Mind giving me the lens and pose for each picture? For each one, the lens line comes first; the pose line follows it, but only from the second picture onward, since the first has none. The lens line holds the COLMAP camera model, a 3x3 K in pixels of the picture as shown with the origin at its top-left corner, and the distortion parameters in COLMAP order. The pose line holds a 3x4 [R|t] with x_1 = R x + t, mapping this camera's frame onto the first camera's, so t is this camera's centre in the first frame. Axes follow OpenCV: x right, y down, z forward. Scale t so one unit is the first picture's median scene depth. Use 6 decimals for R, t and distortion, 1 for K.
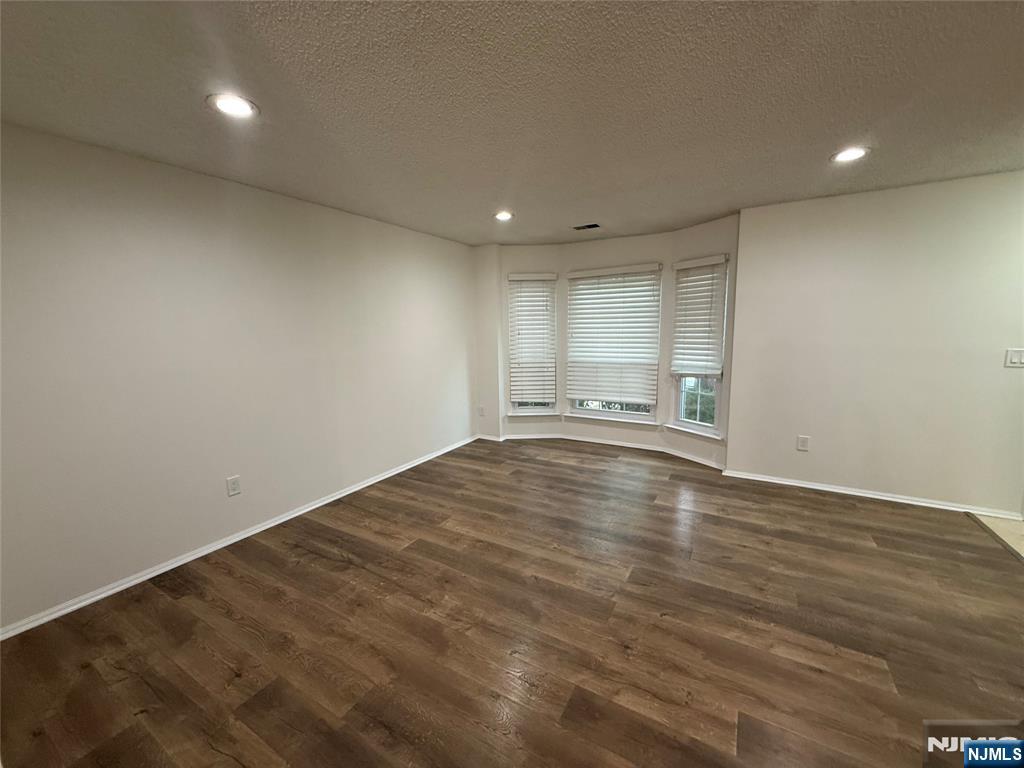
lens RADIAL K [[410.2, 0, 517.7], [0, 410.2, 387.0], [0, 0, 1]] dist [0.001352, 0.000440]
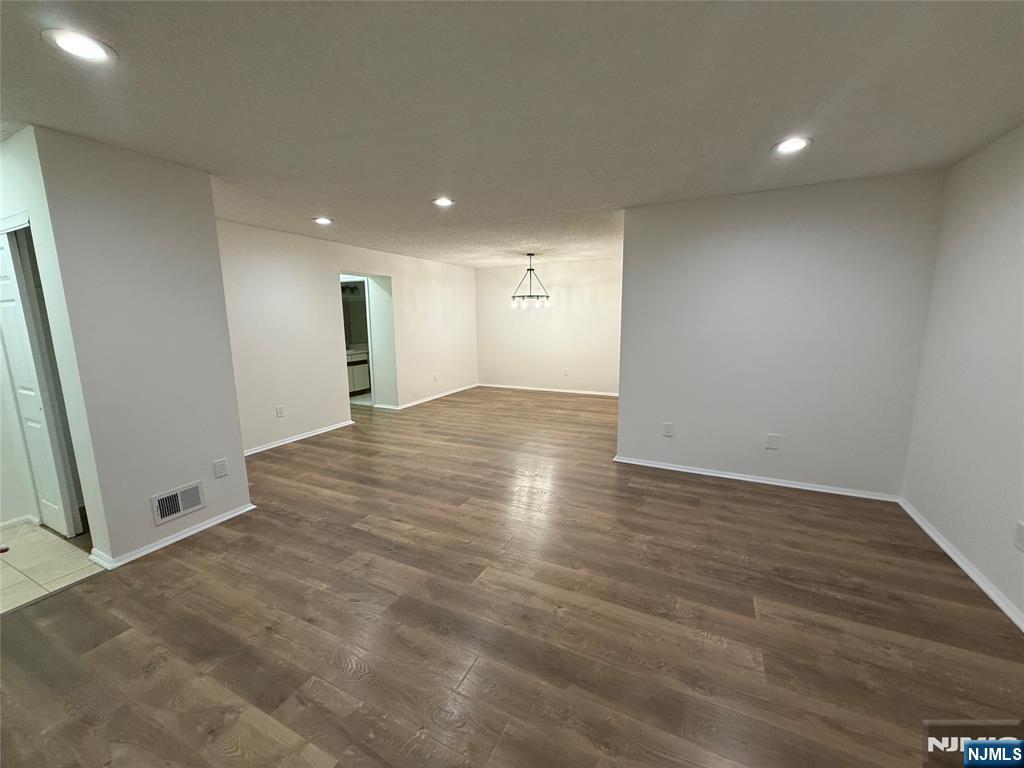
lens RADIAL K [[410.2, 0, 513.2], [0, 410.2, 382.1], [0, 0, 1]] dist [0.001352, 0.000440]
pose [[-0.997312, 0.040438, -0.061103, 0.236682], [0.020054, 0.952718, 0.303193, -0.280323], [0.070474, 0.301153, -0.950968, 1.816356]]
